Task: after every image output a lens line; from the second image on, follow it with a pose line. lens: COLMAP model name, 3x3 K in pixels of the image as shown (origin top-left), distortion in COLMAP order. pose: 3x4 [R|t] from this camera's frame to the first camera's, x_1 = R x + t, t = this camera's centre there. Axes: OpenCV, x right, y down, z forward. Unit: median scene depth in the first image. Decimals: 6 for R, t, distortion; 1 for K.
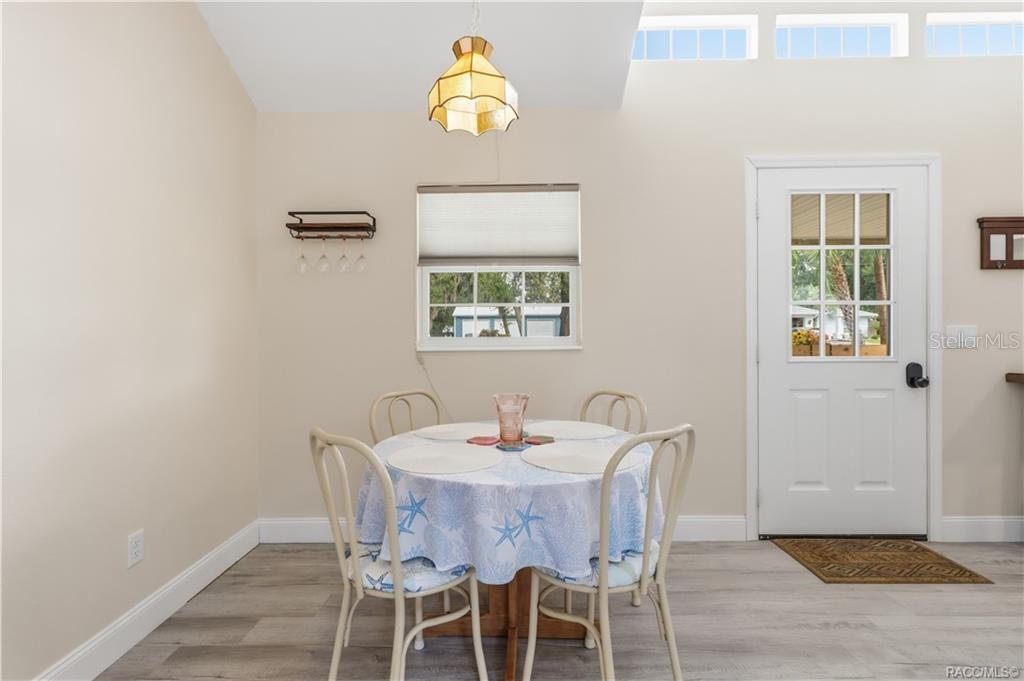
lens RADIAL K [[478.3, 0, 509.9], [0, 478.3, 327.7], [0, 0, 1]] dist [-0.000184, -0.000004]
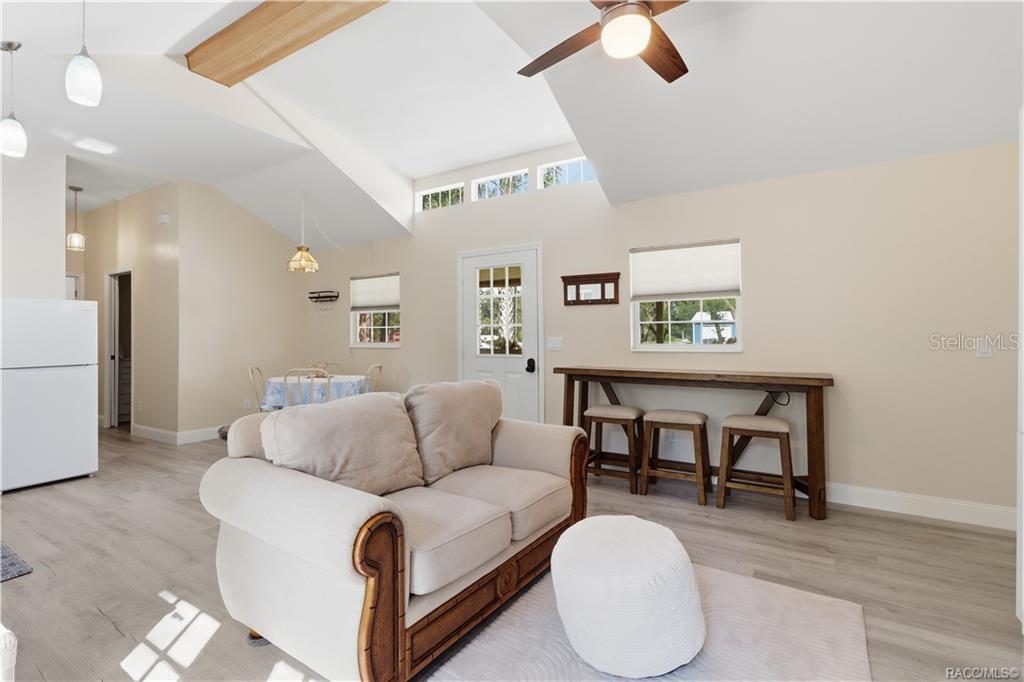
lens RADIAL K [[478.3, 0, 509.9], [0, 478.3, 328.2], [0, 0, 1]] dist [-0.000184, -0.000004]
pose [[0.846560, -0.006774, -0.532250, 1.744641], [0.000988, 0.999937, -0.011154, -0.020495], [0.532292, 0.008917, 0.846514, -0.581827]]
